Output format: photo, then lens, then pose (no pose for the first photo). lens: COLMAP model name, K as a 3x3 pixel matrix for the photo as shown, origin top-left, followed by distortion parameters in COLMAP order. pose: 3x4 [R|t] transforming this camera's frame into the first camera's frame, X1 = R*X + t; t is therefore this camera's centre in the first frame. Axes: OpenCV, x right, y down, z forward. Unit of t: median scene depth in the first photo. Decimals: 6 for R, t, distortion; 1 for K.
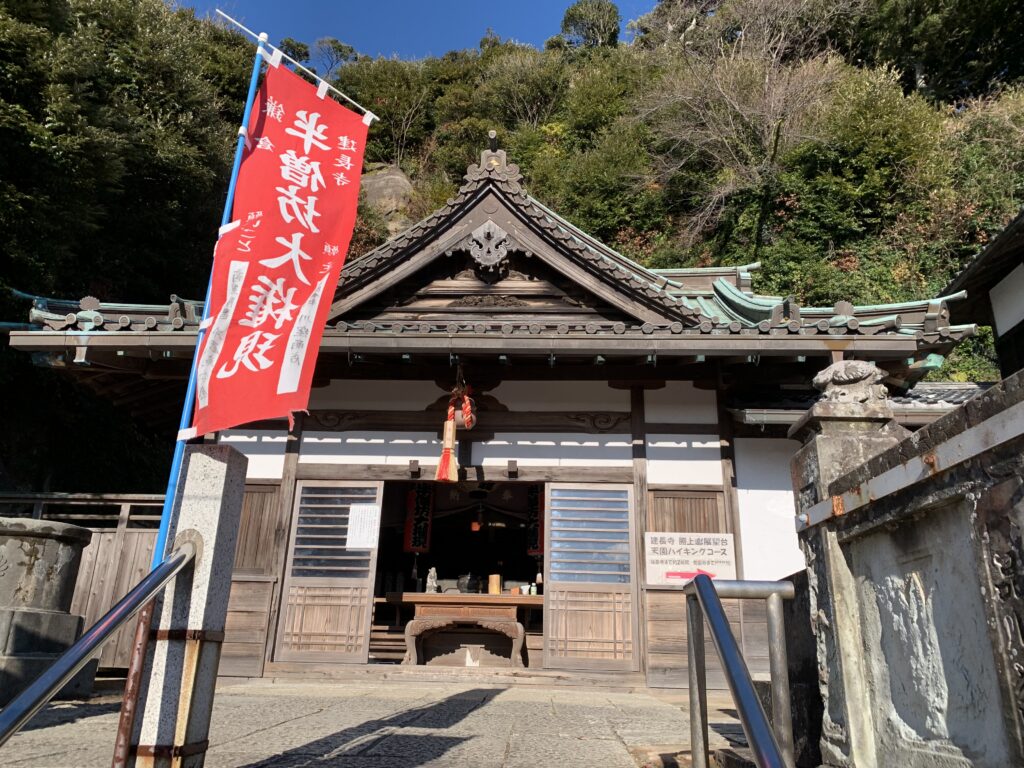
lens RADIAL K [[754.3, 0, 512.0], [0, 754.3, 384.0], [0, 0, 1]] dist [0.039900, -0.098978]
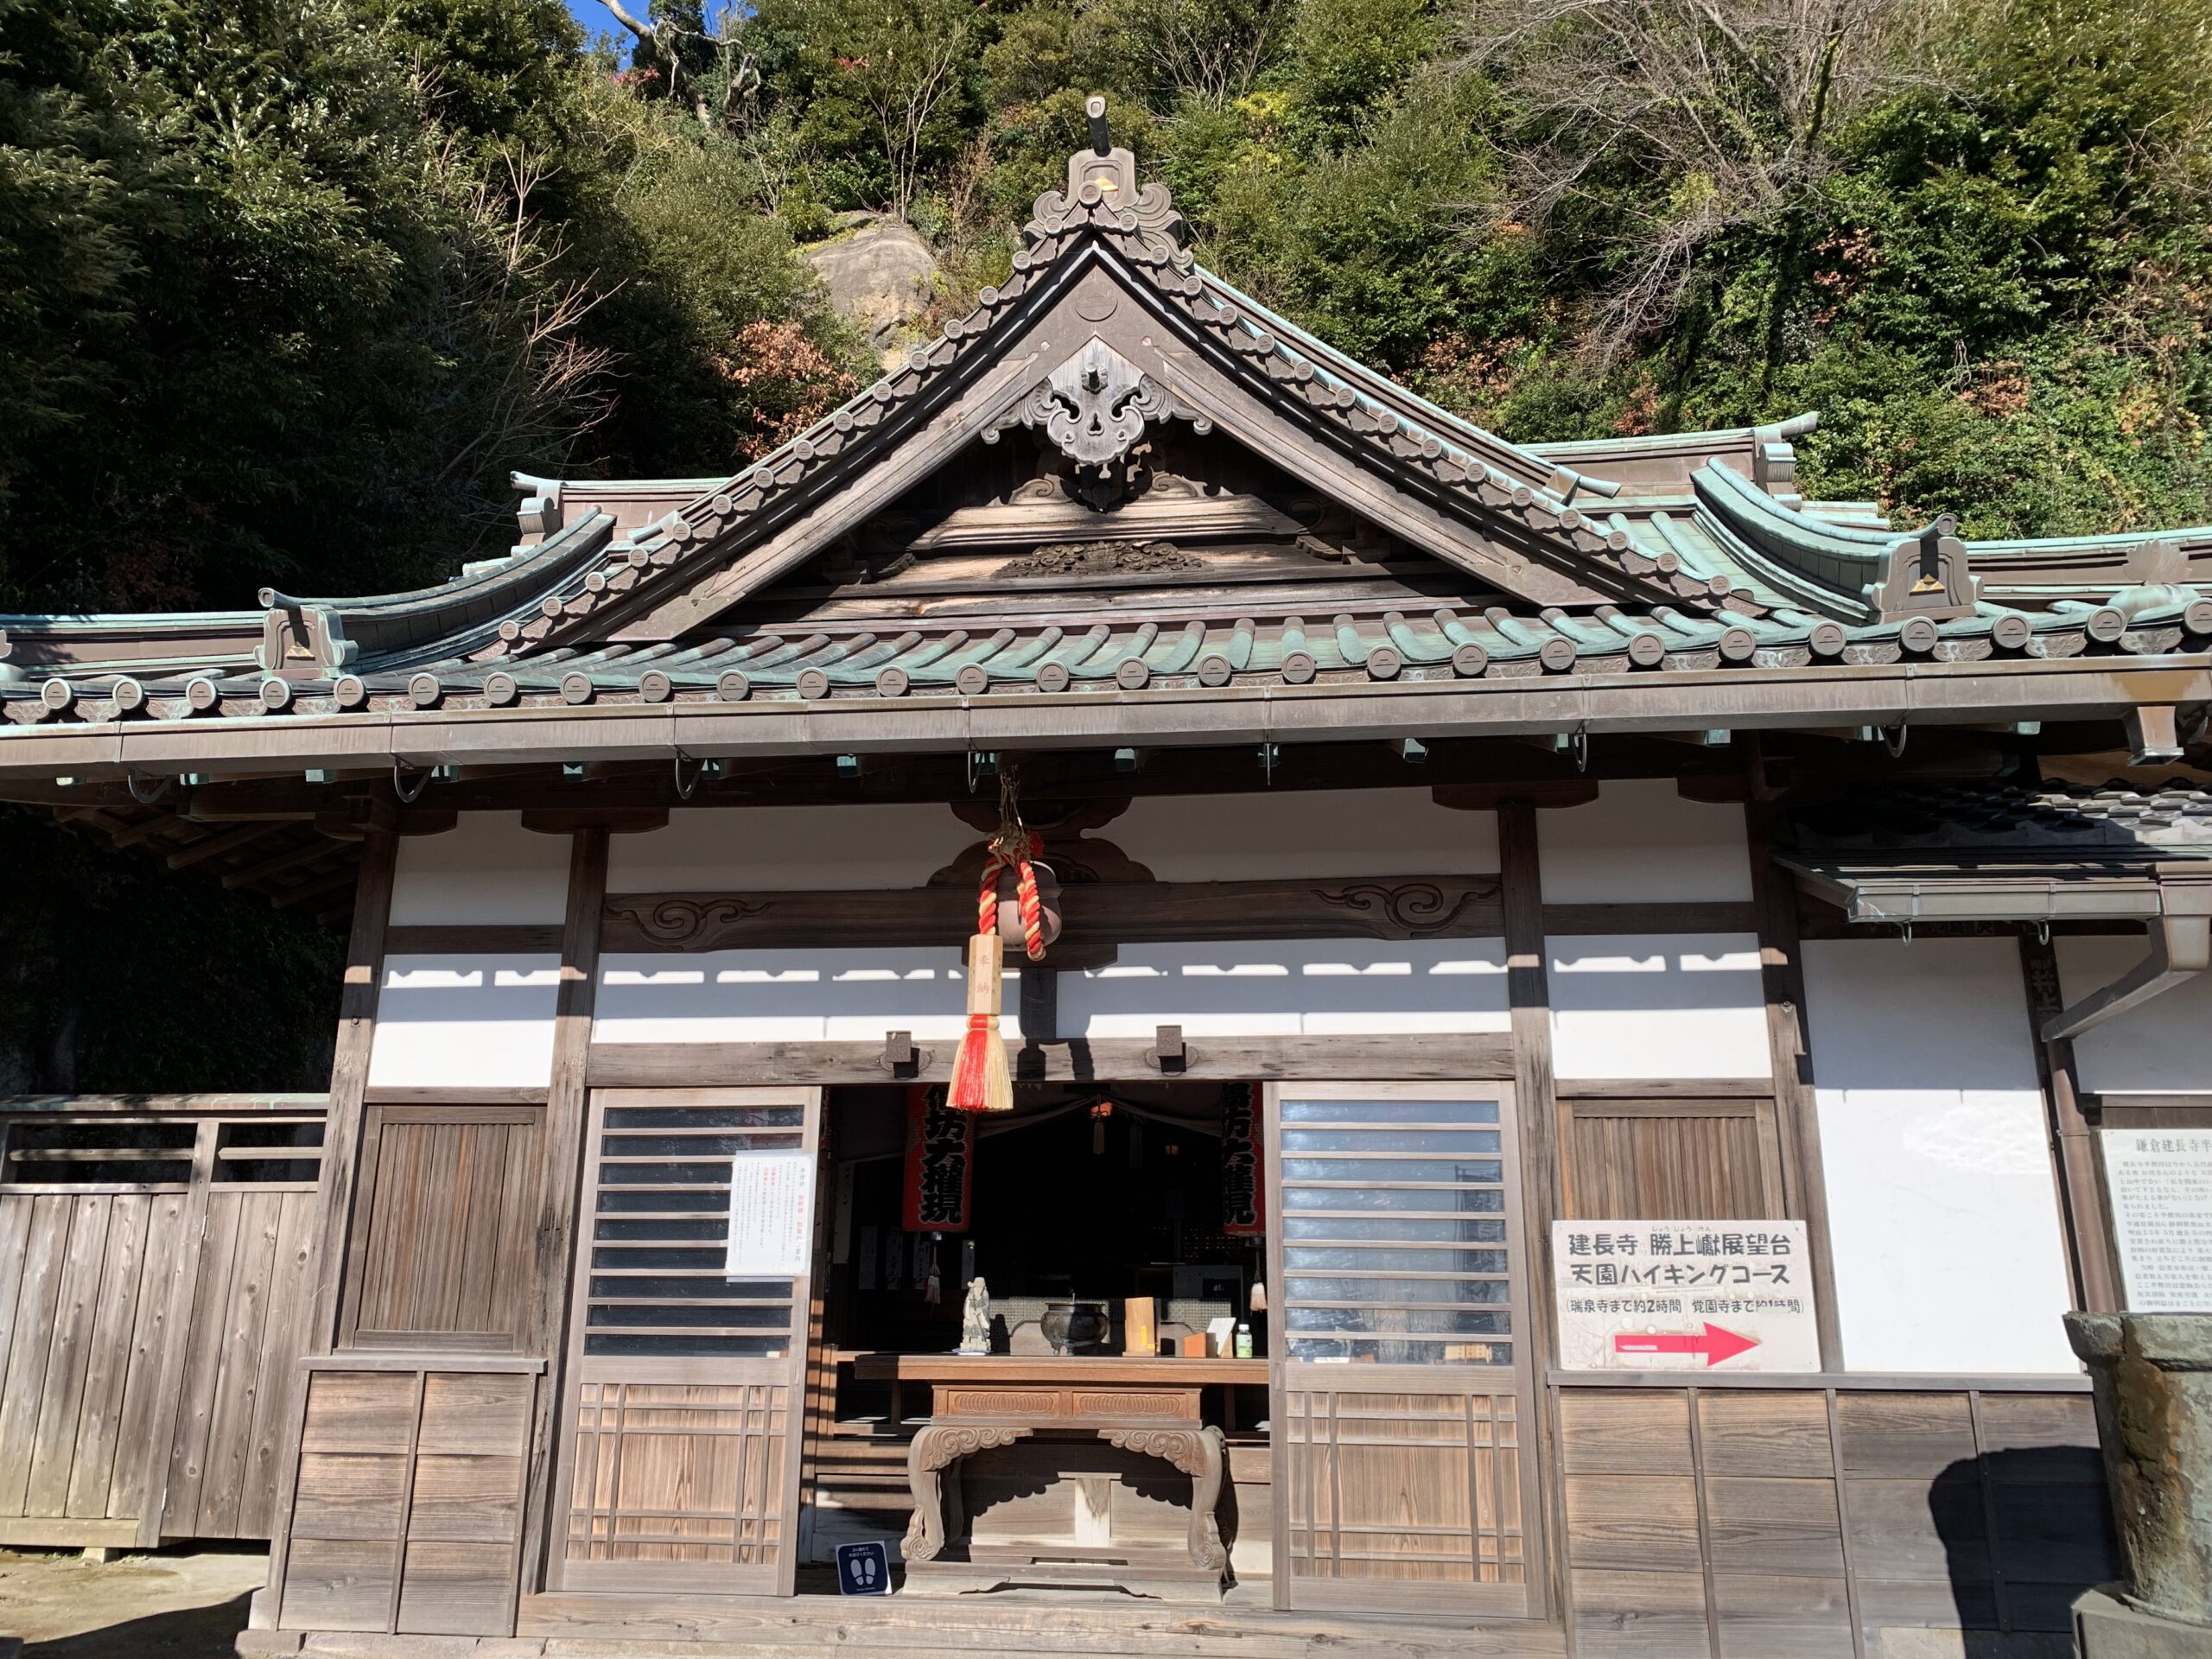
lens RADIAL K [[1650.1, 0, 1106.0], [0, 1650.1, 829.5], [0, 0, 1]] dist [0.000787, -0.006236]
pose [[0.997638, -0.037886, -0.057291, 0.013716], [0.042358, 0.995977, 0.078968, -0.039622], [0.054069, -0.081208, 0.995230, 0.167383]]
